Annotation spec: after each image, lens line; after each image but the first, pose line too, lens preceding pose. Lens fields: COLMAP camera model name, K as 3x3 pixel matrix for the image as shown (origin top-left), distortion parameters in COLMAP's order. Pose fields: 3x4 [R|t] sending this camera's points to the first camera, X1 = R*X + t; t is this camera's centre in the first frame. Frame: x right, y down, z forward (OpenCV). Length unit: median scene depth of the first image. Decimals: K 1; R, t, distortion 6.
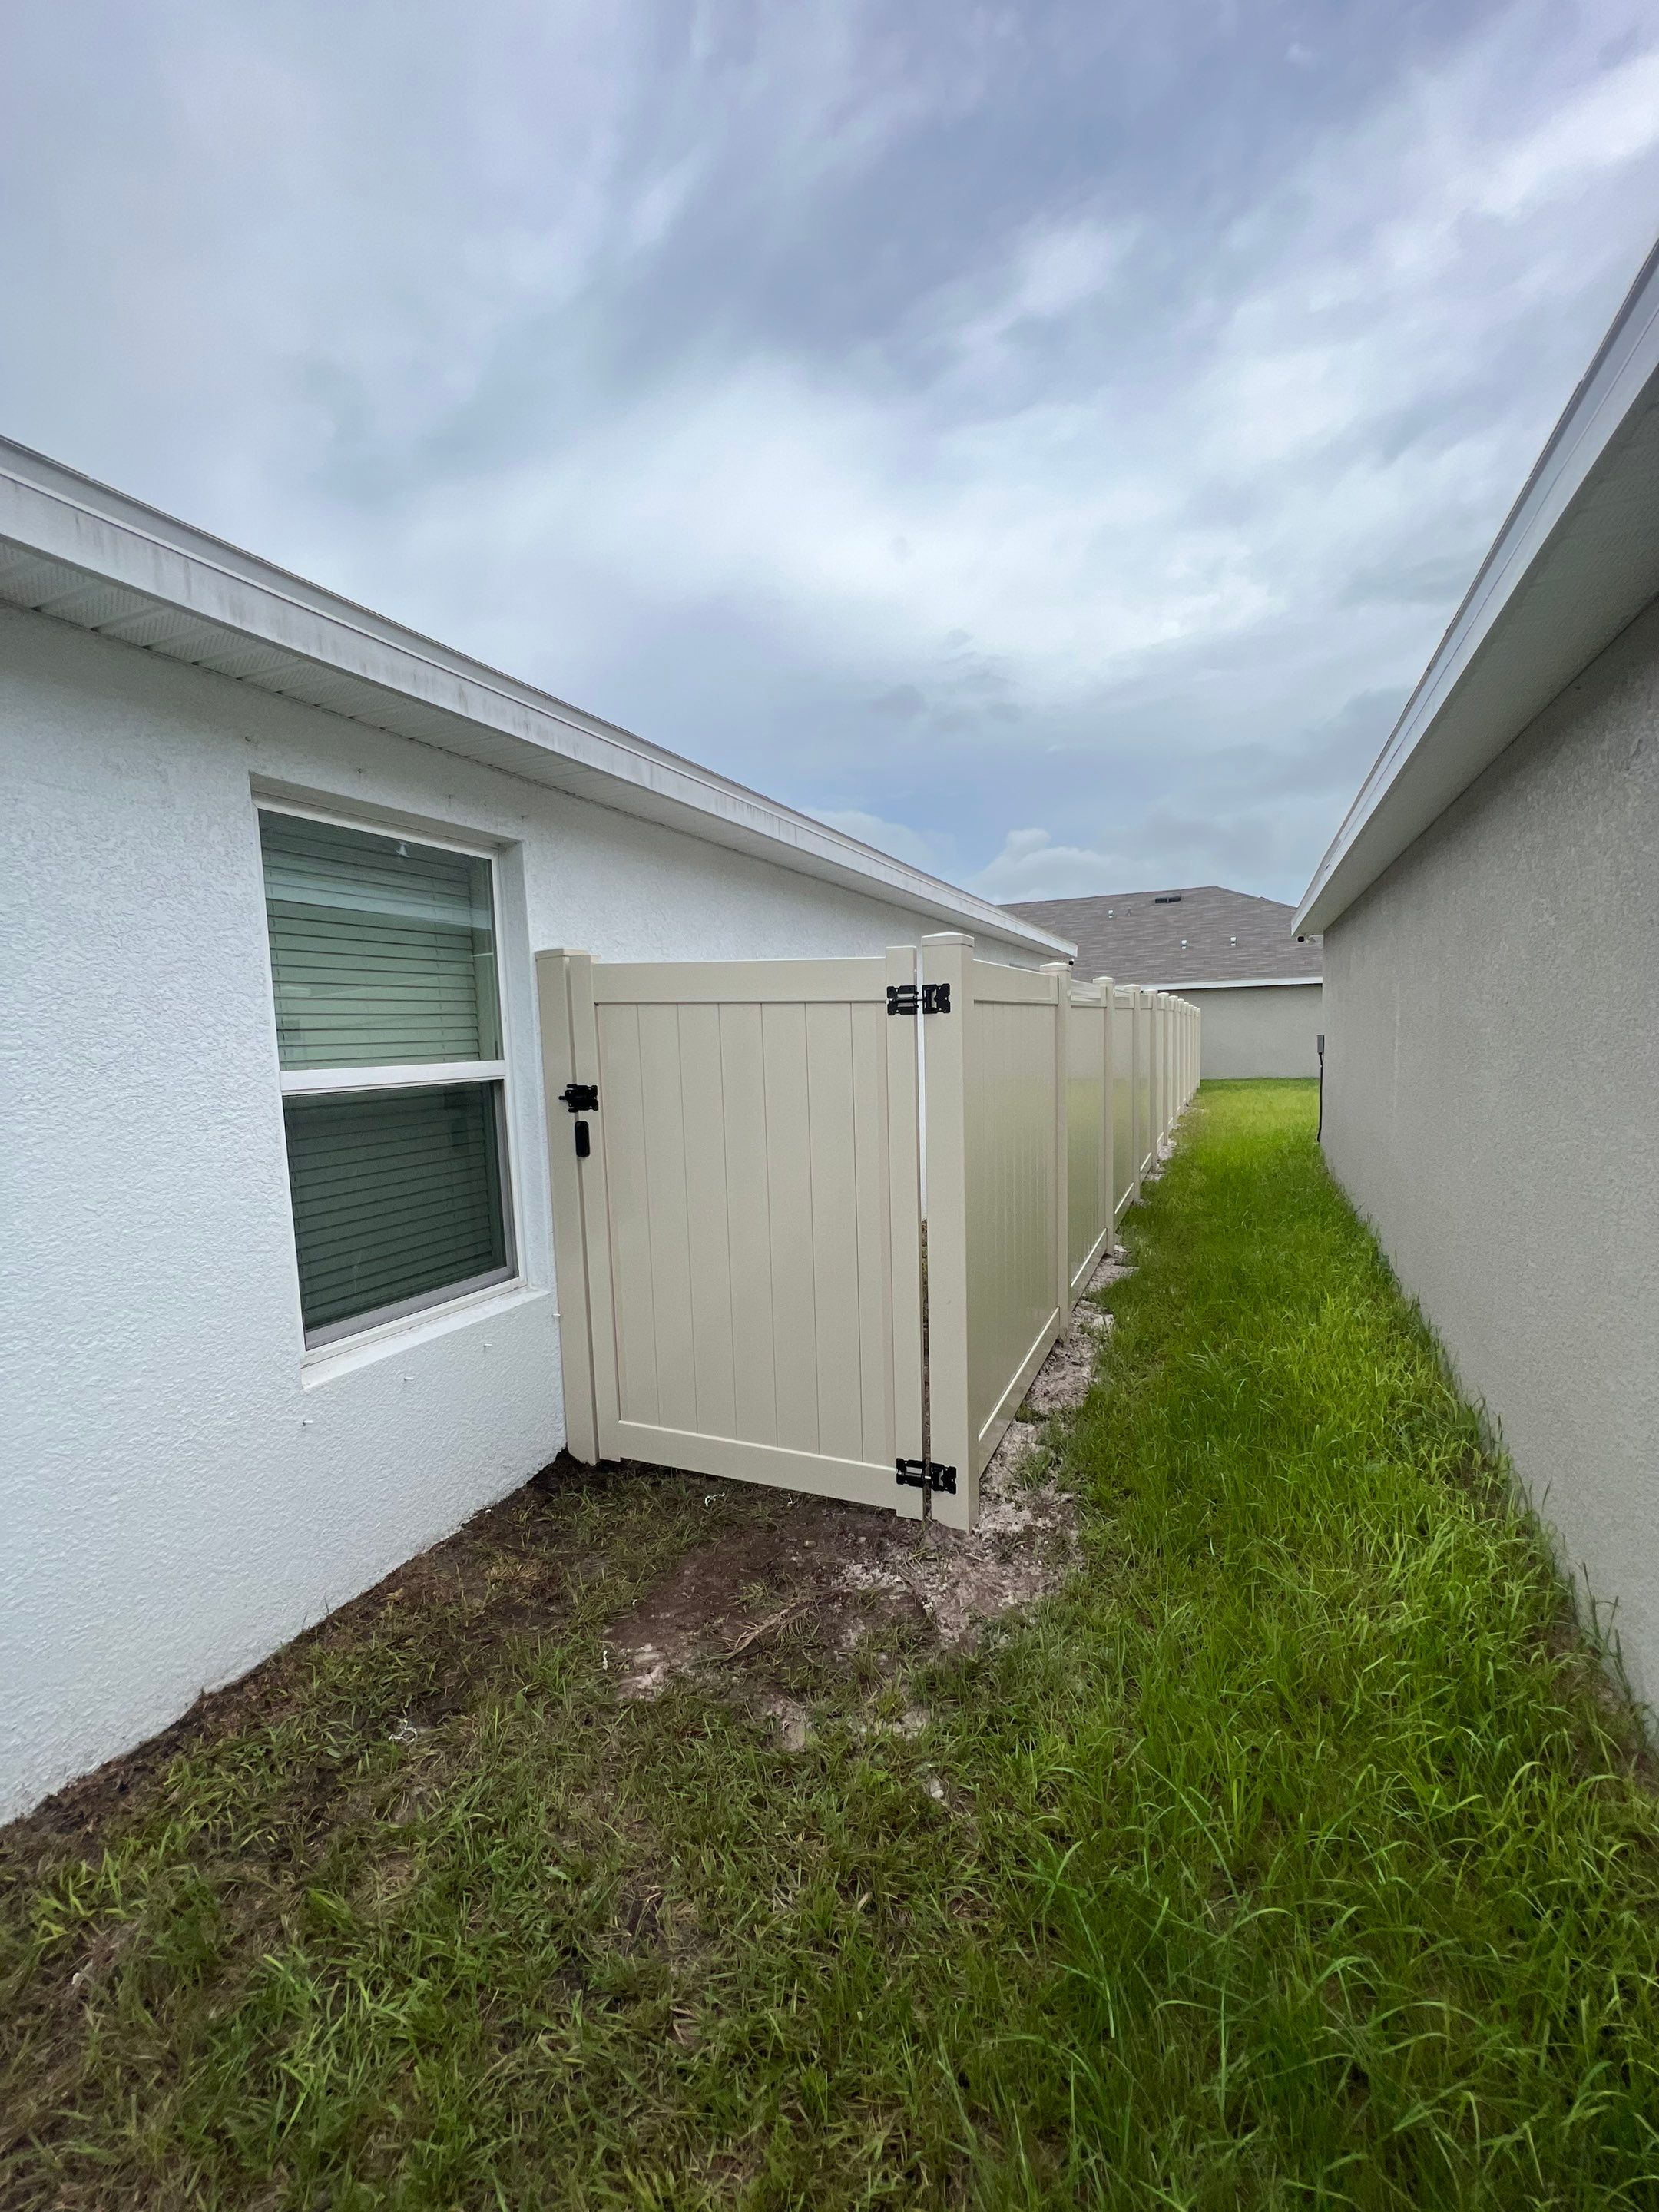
lens RADIAL K [[902.8, 0, 829.5], [0, 902.8, 1106.0], [0, 0, 1]] dist [0.000728, -0.000063]
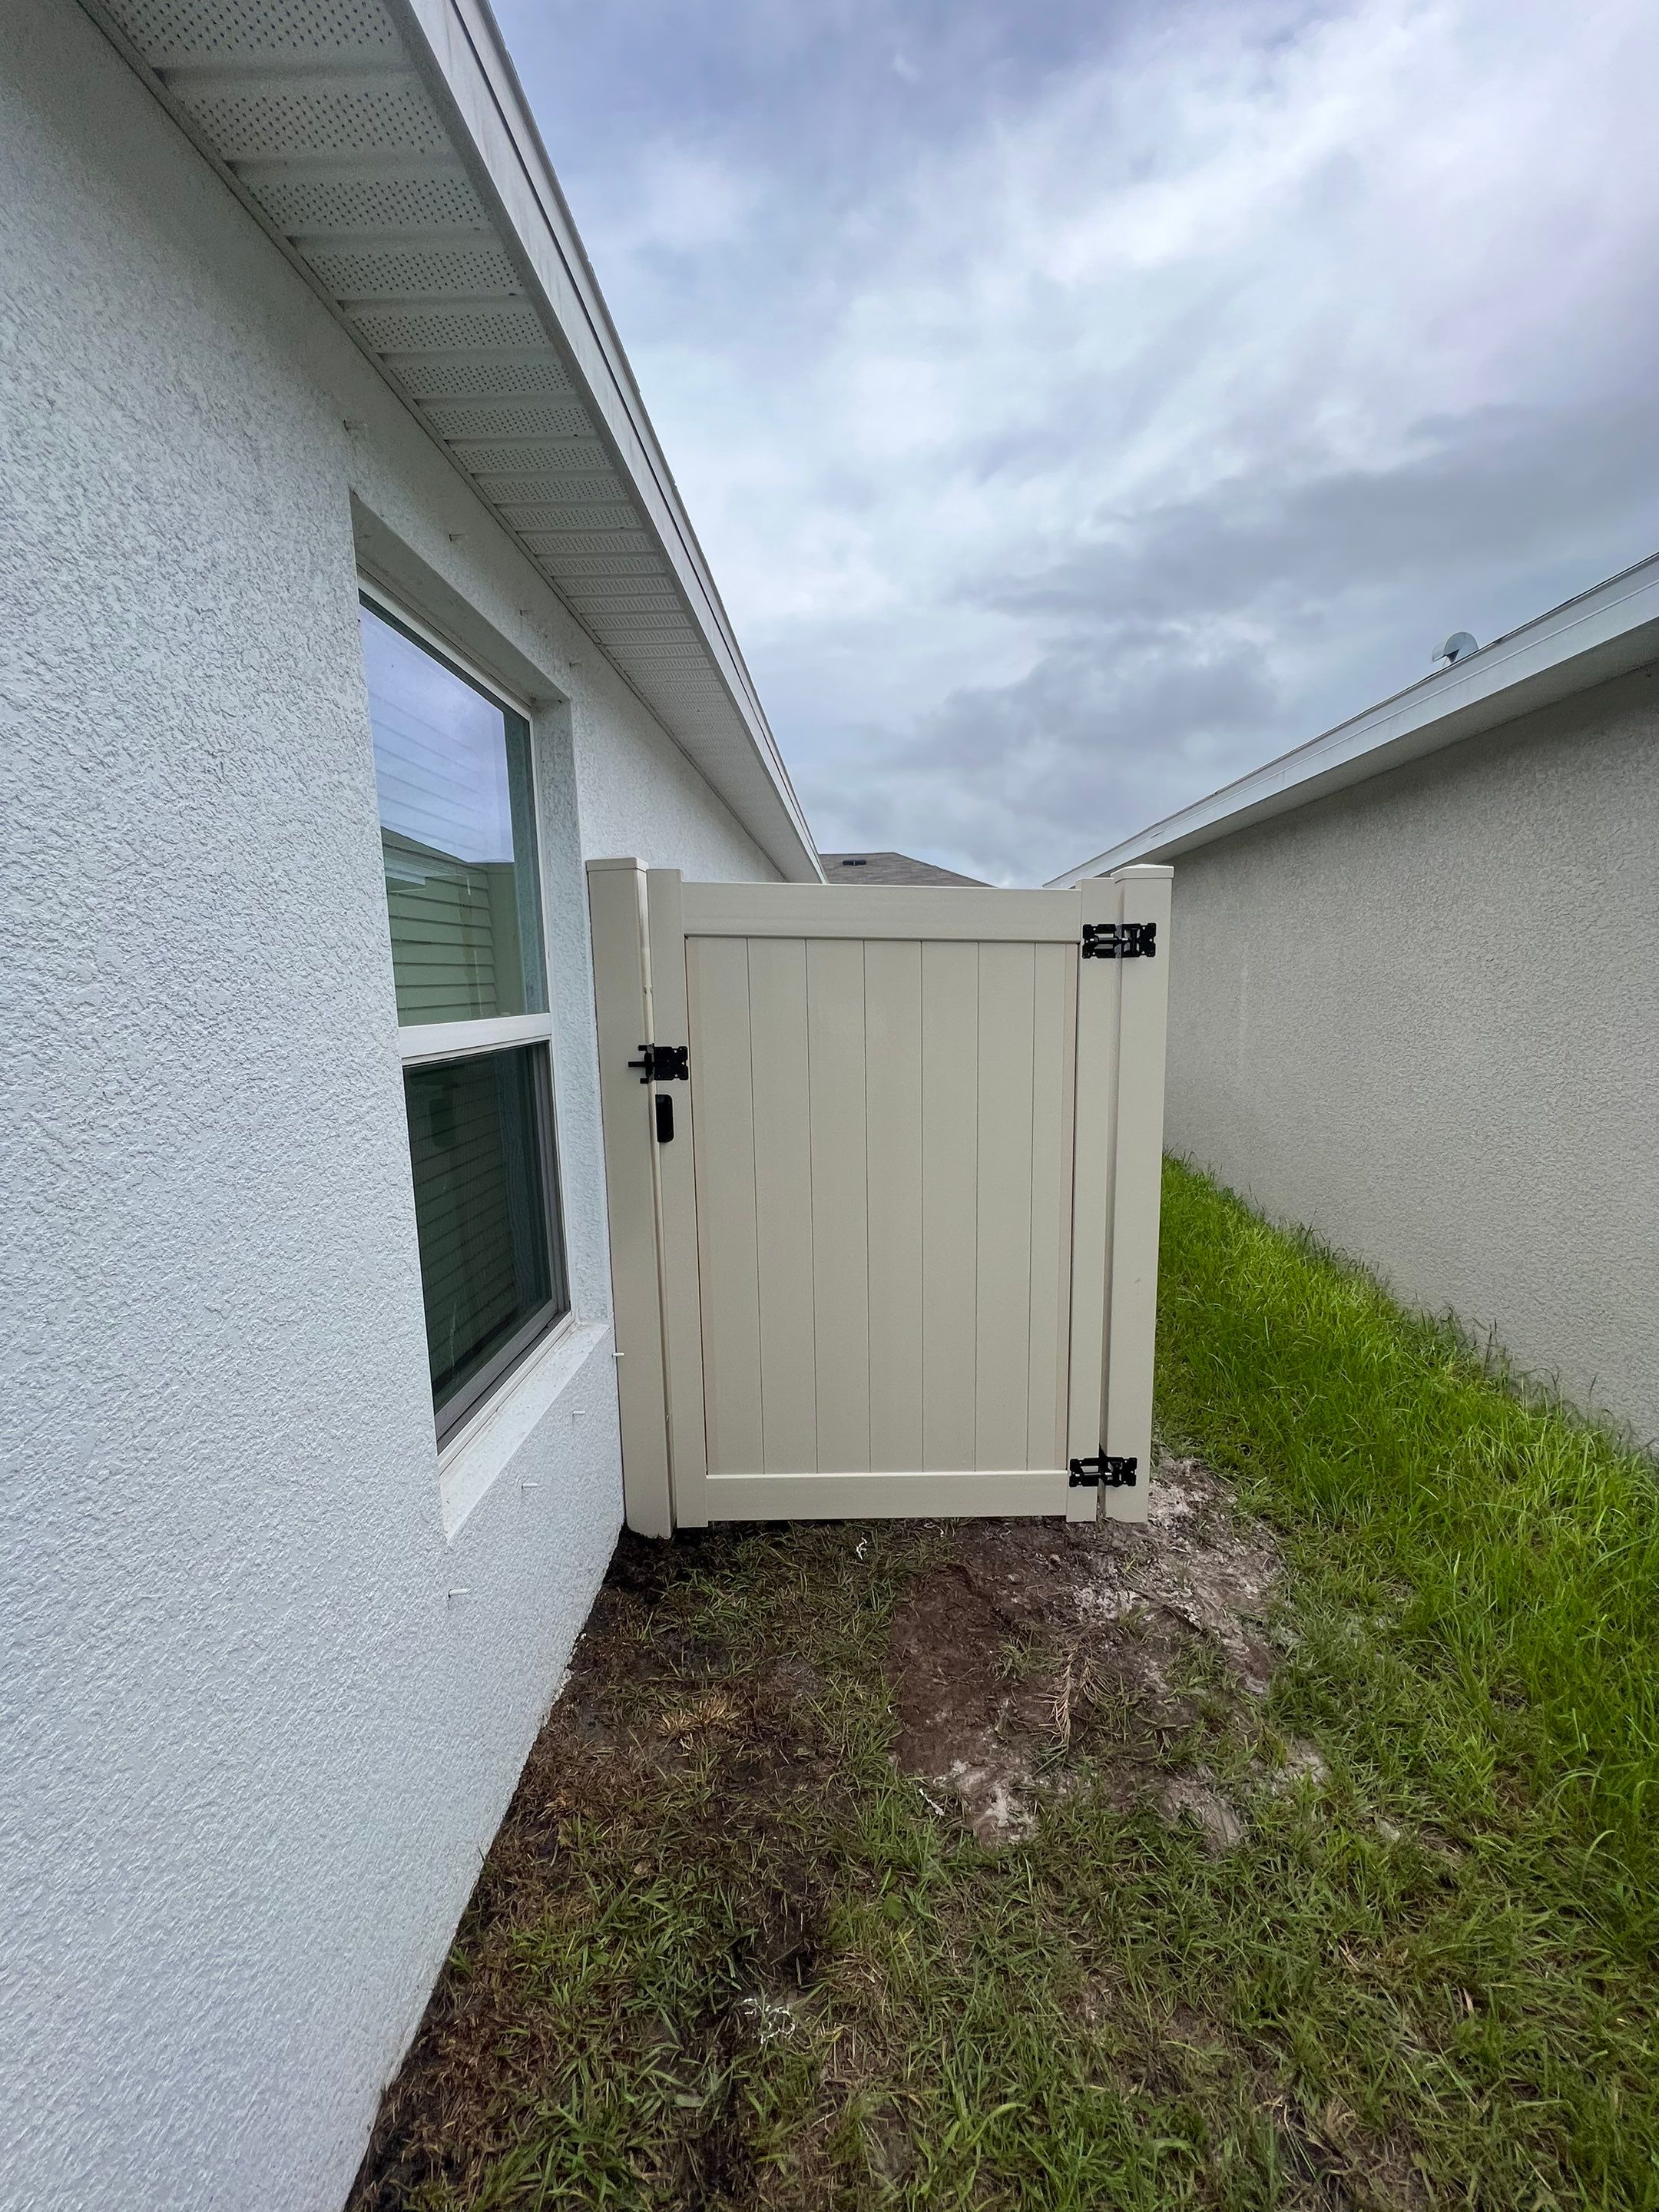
lens RADIAL K [[899.6, 0, 834.6], [0, 899.6, 1108.6], [0, 0, 1]] dist [-0.001481, 0.000502]
pose [[0.924434, -0.042271, 0.378993, -0.462429], [0.023266, 0.998238, 0.054587, -0.009846], [-0.380633, -0.041645, 0.923788, 0.281578]]
